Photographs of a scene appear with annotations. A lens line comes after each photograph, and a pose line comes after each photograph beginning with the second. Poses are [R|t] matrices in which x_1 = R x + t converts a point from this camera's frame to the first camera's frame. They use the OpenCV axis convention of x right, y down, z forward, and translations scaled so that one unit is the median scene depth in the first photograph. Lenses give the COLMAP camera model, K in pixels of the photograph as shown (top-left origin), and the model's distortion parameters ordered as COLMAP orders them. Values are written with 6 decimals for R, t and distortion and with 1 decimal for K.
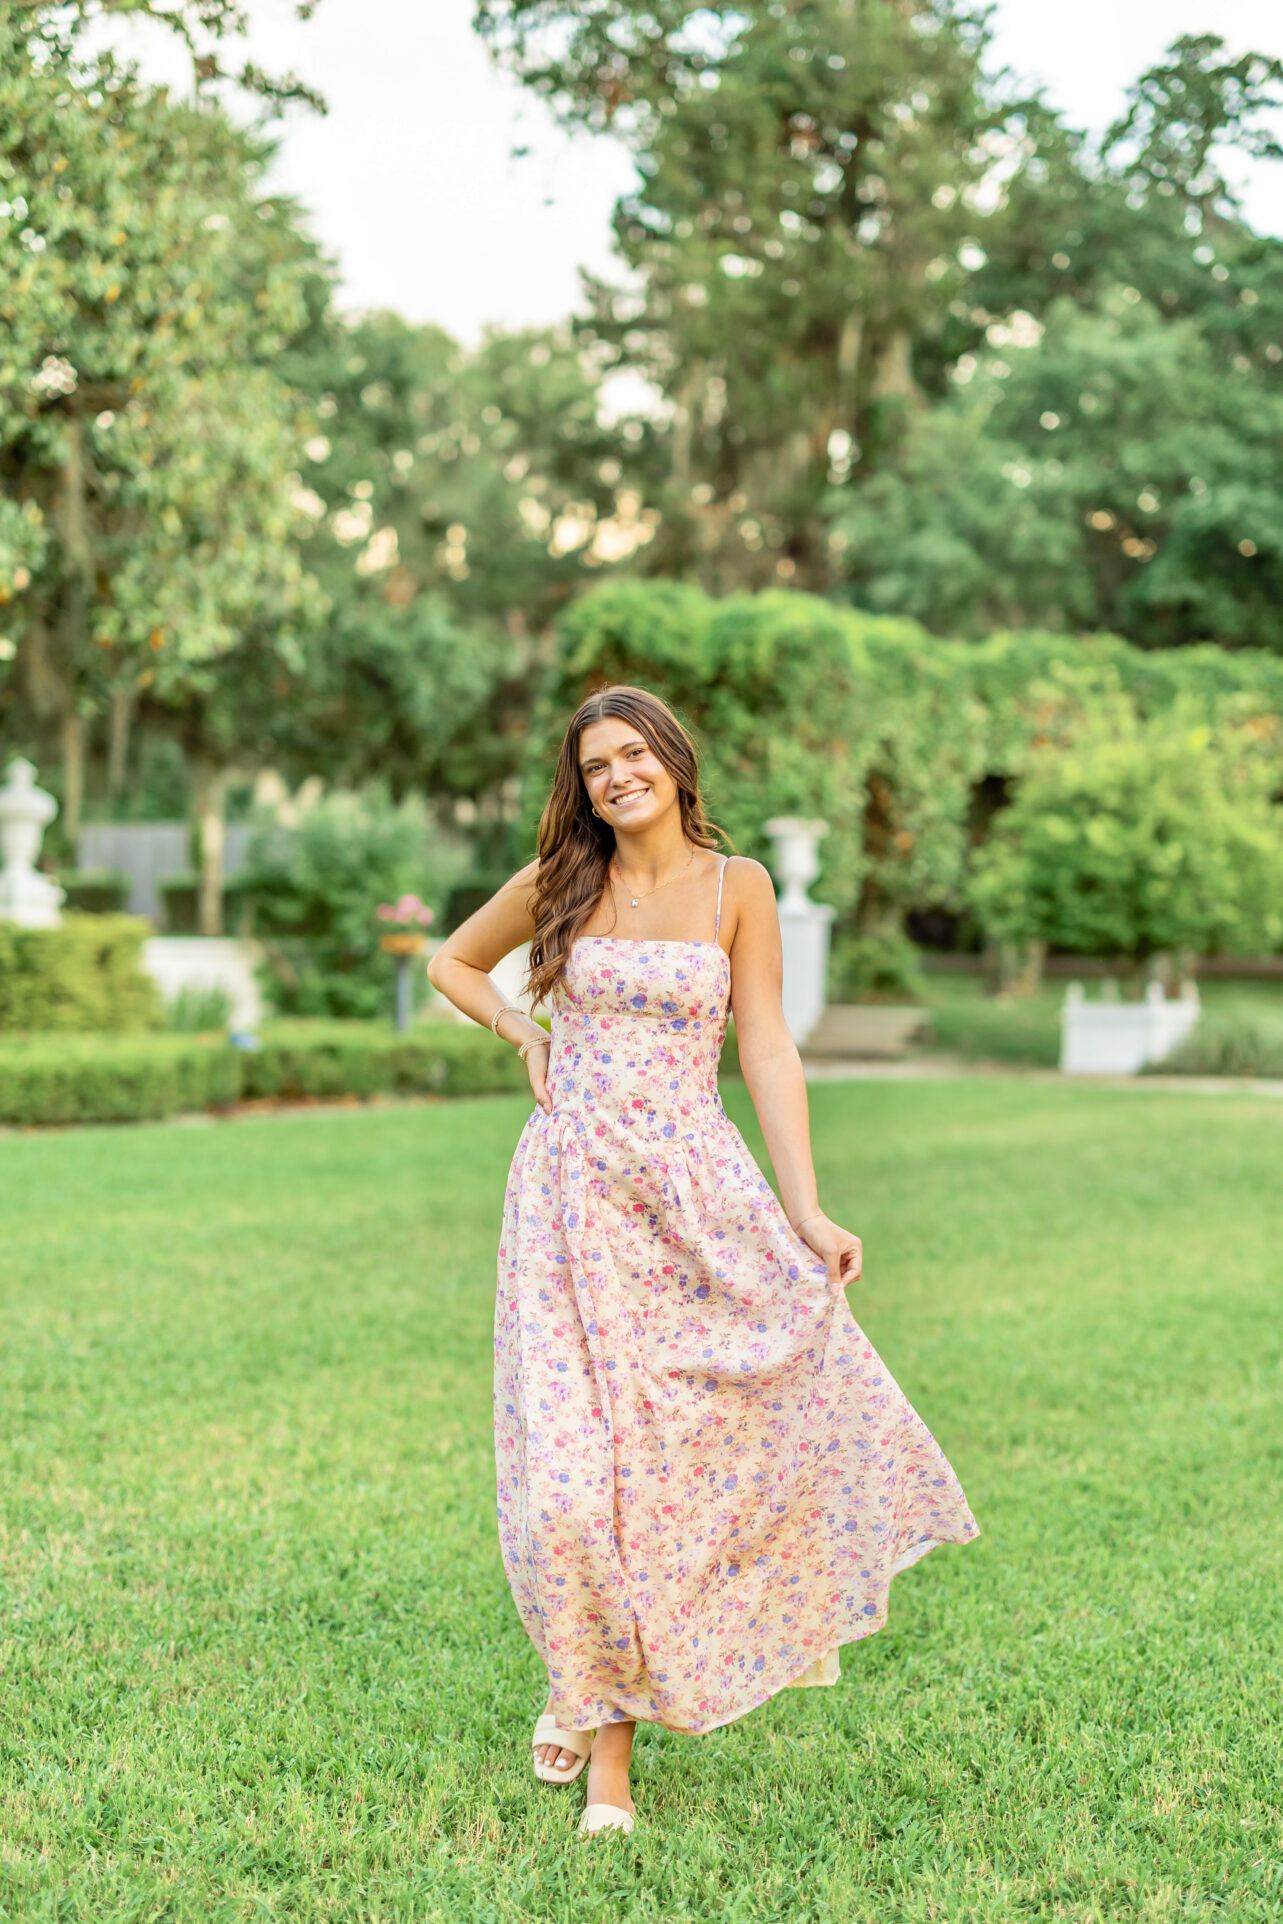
lens RADIAL K [[3162.2, 0, 649.5], [0, 3162.2, 1007.1], [0, 0, 1]] dist [0.005923, 0.089259]
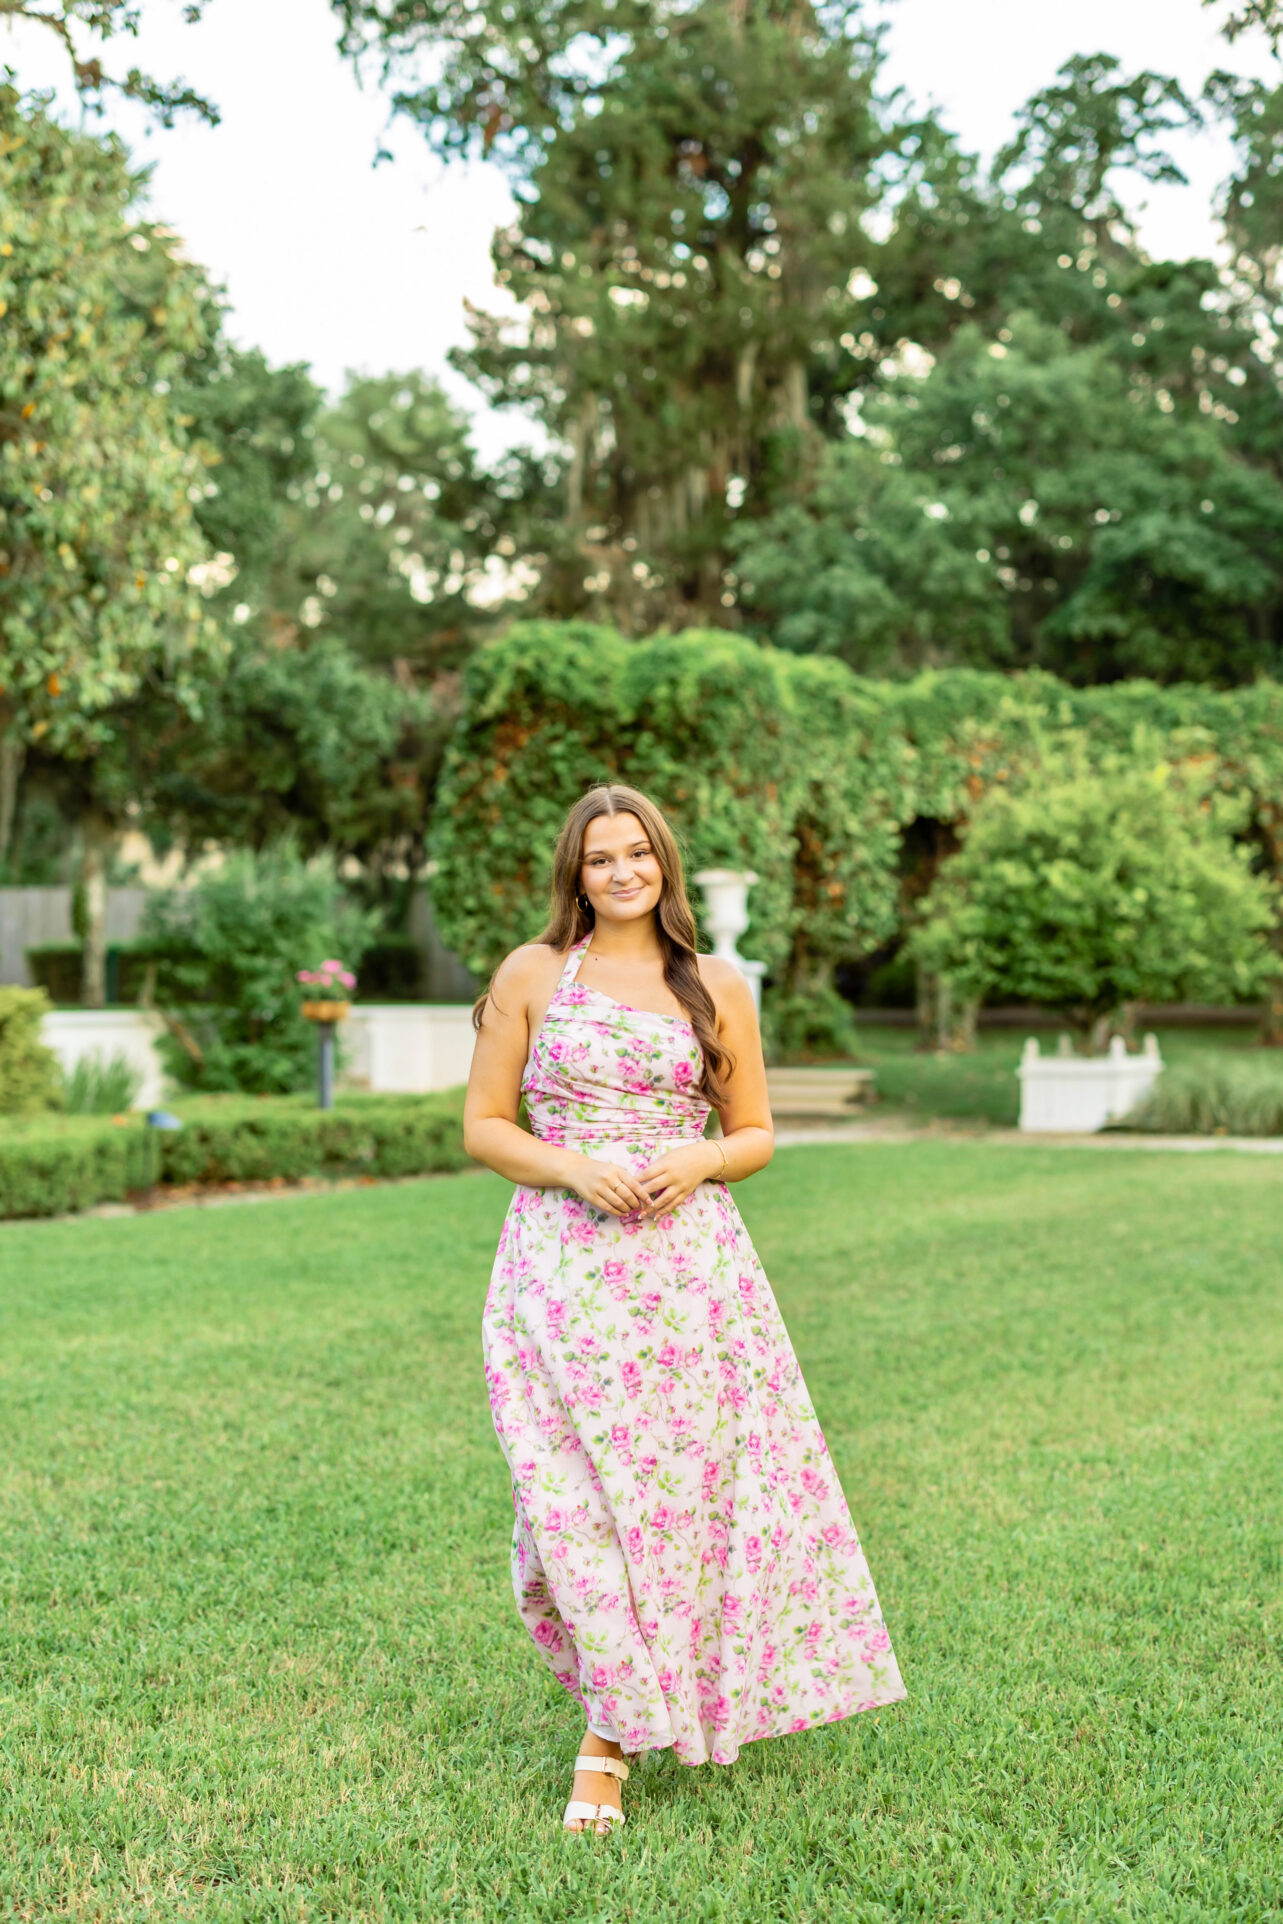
lens RADIAL K [[3053.8, 0, 556.7], [0, 3053.8, 965.5], [0, 0, 1]] dist [0.052405, 0.057387]
pose [[0.999178, -0.020190, 0.035160, -0.036320], [0.021239, 0.999332, -0.029730, -0.004577], [-0.034536, 0.030452, 0.998939, 0.093024]]
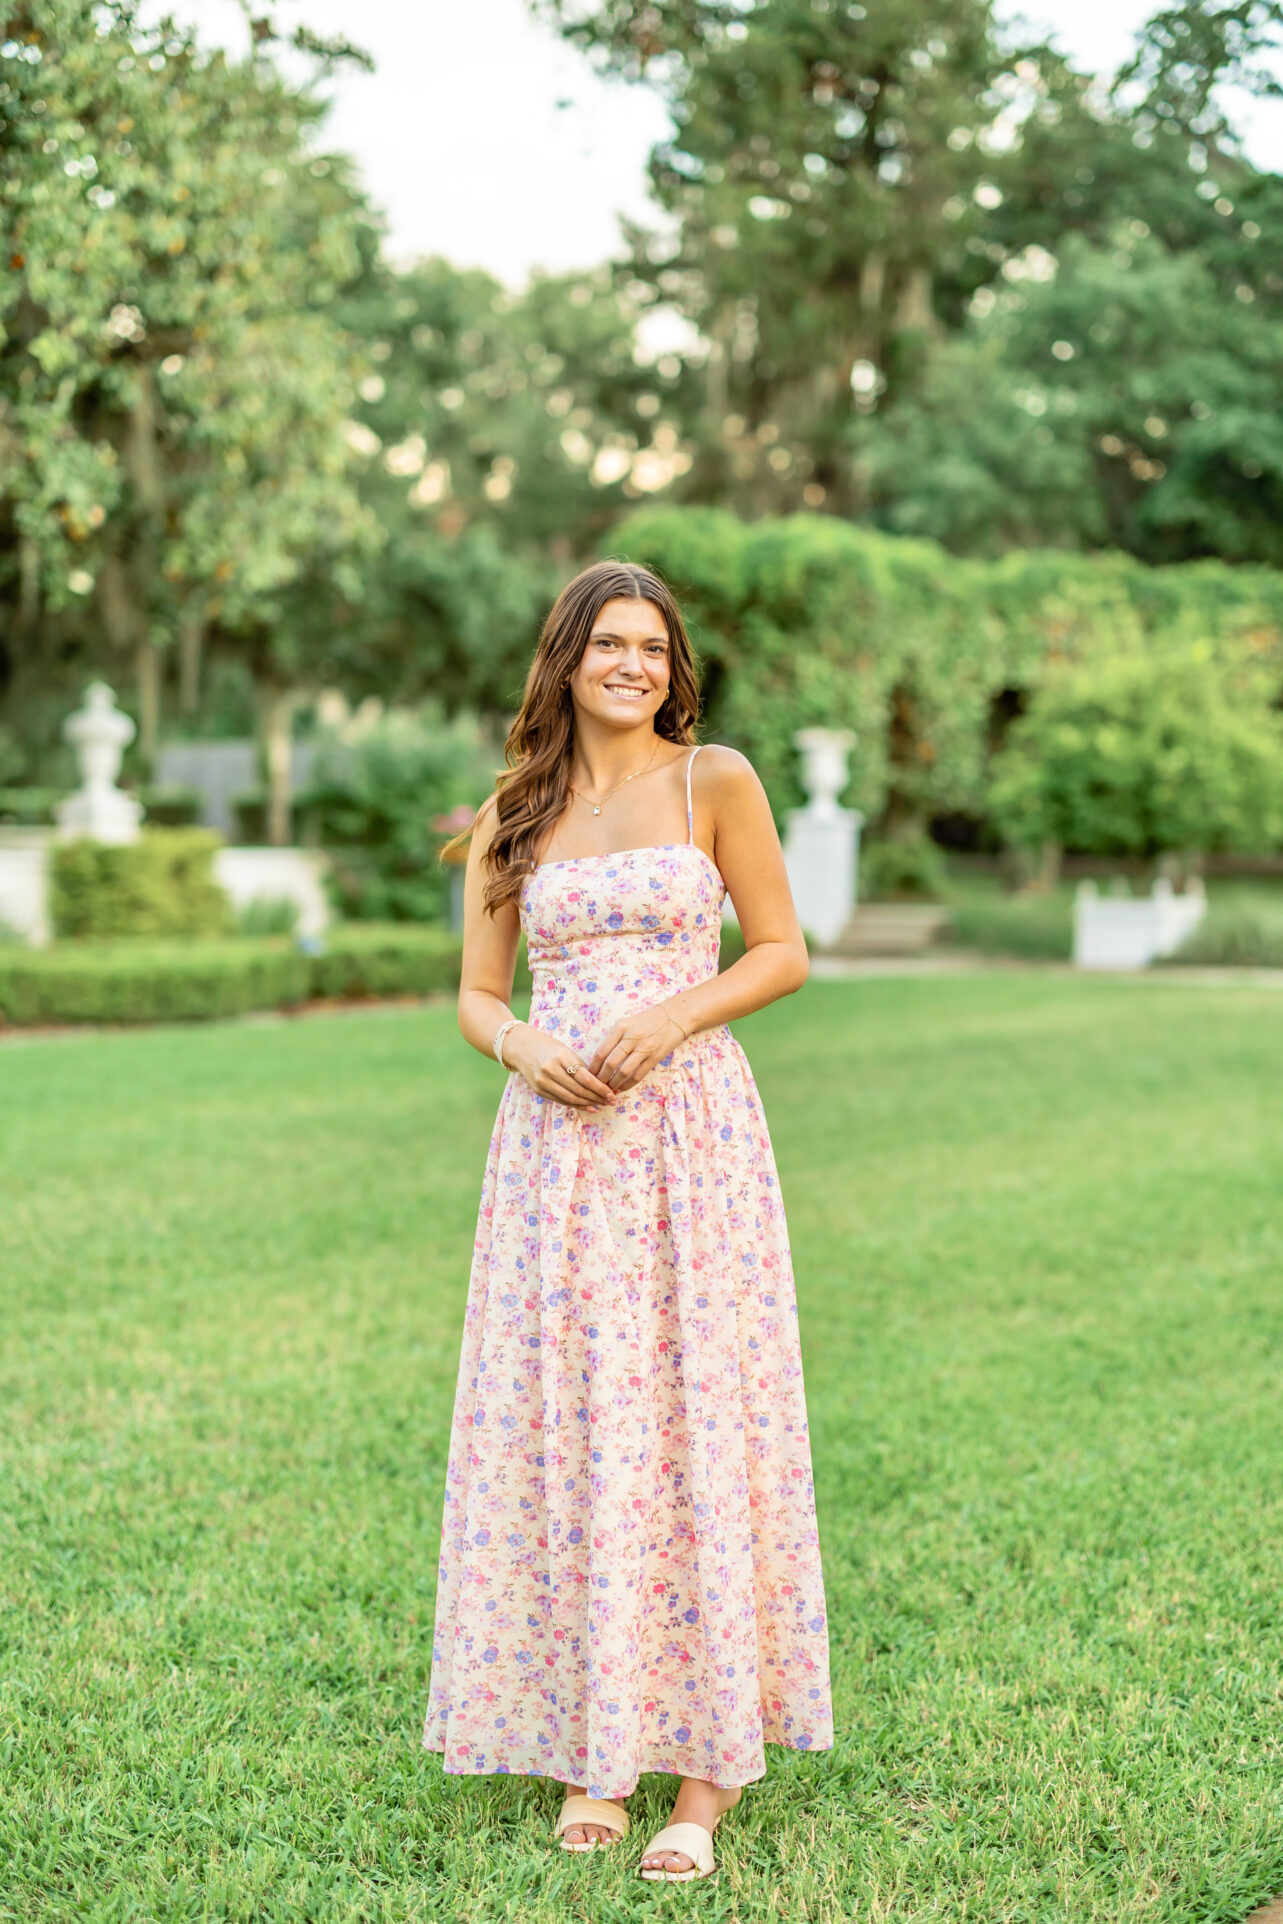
lens RADIAL K [[2984.4, 0, 646.2], [0, 2984.4, 1007.3], [0, 0, 1]] dist [0.012200, 0.029278]
pose [[0.999780, -0.011546, -0.017497, 0.002788], [0.012108, 0.999404, 0.032337, 0.000237], [0.017114, -0.032542, 0.999324, -0.010201]]
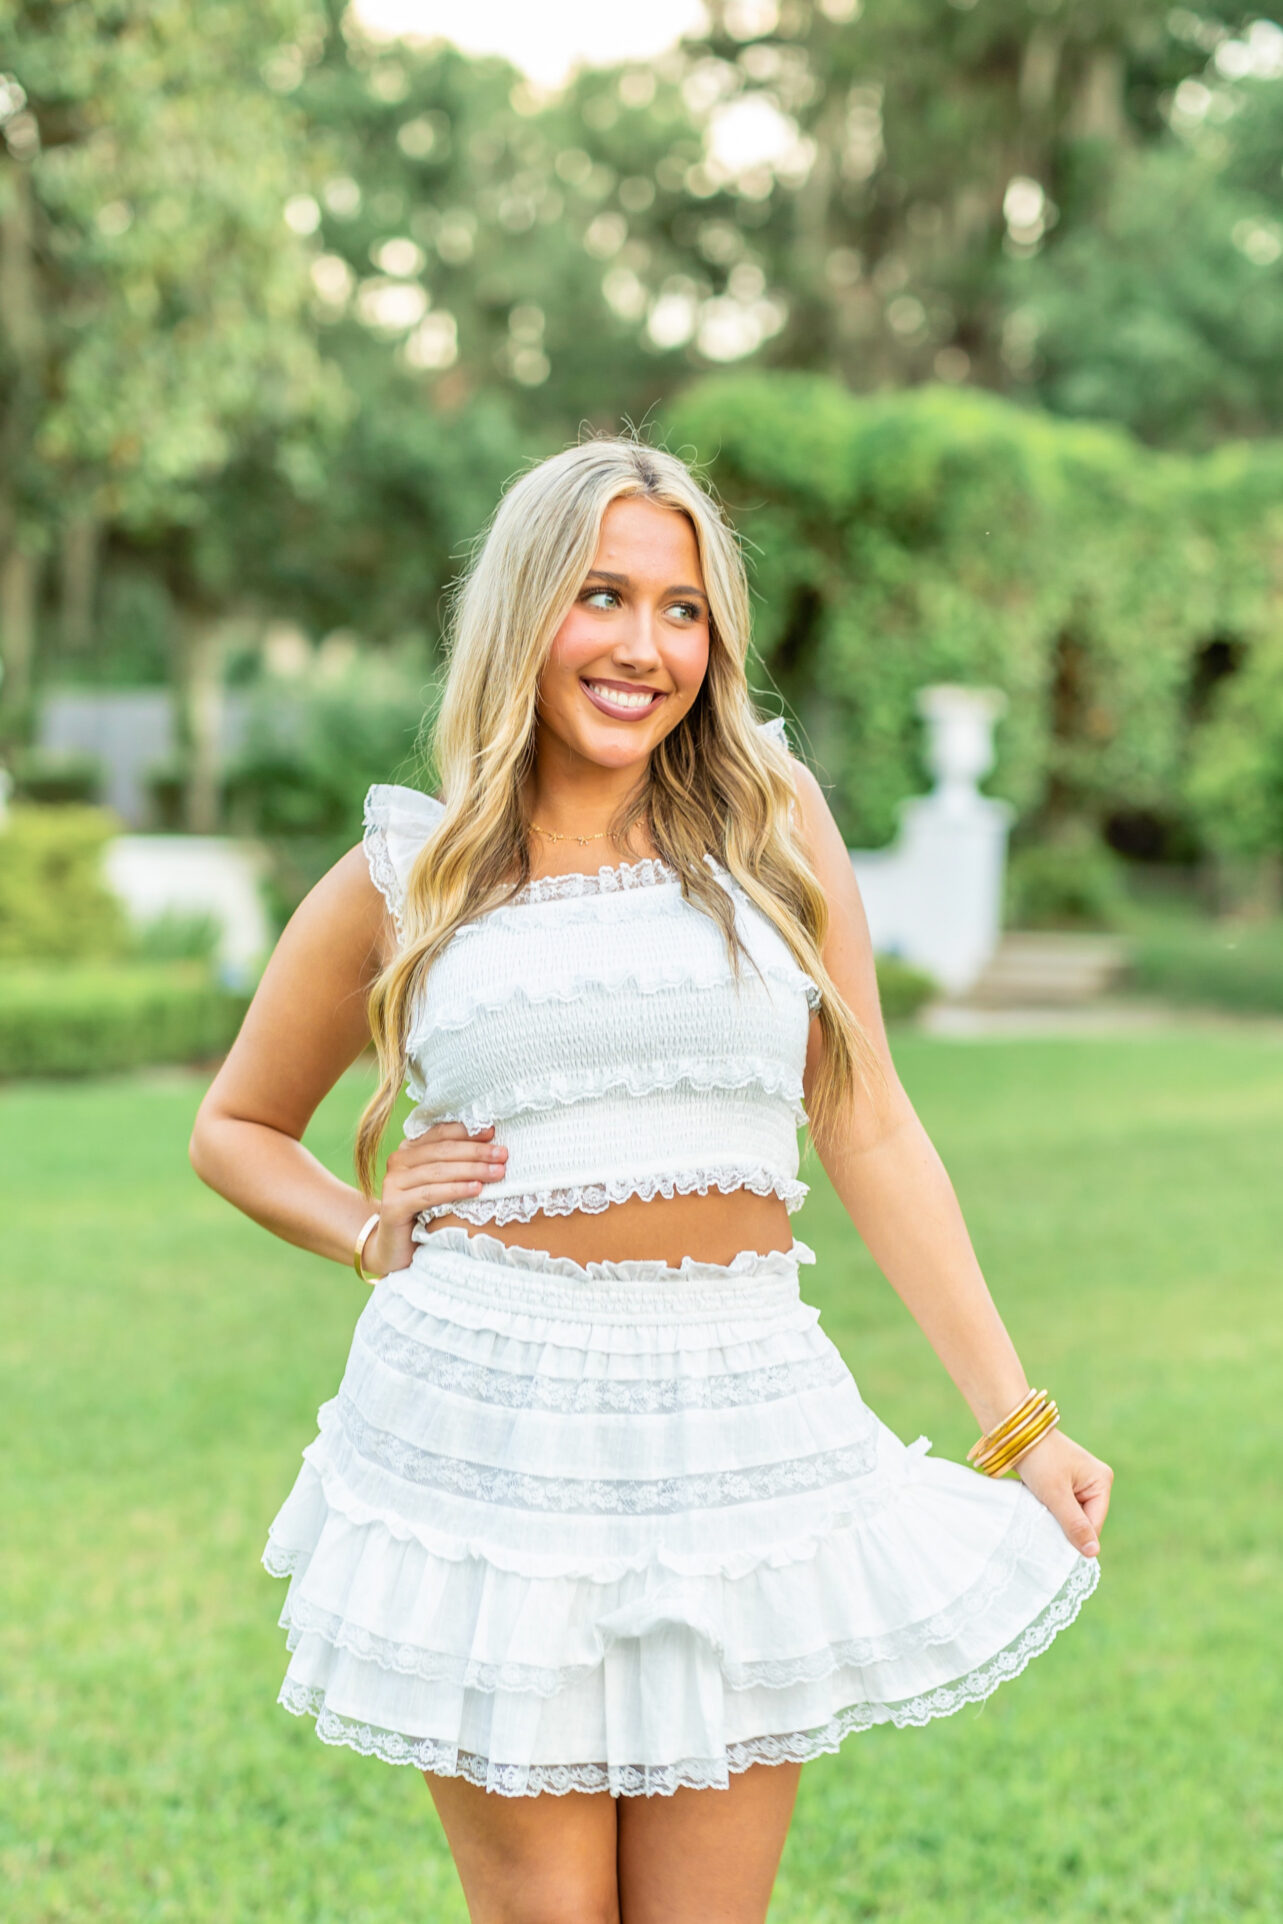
lens RADIAL K [[3928.4, 0, 643.1], [0, 3928.4, 1193.9], [0, 0, 1]] dist [-0.012838, 0.010810]
pose [[0.999378, 0.010079, -0.033792, 0.002913], [-0.007819, 0.997764, 0.066370, -0.000630], [0.034385, -0.066064, 0.997223, 0.040754]]
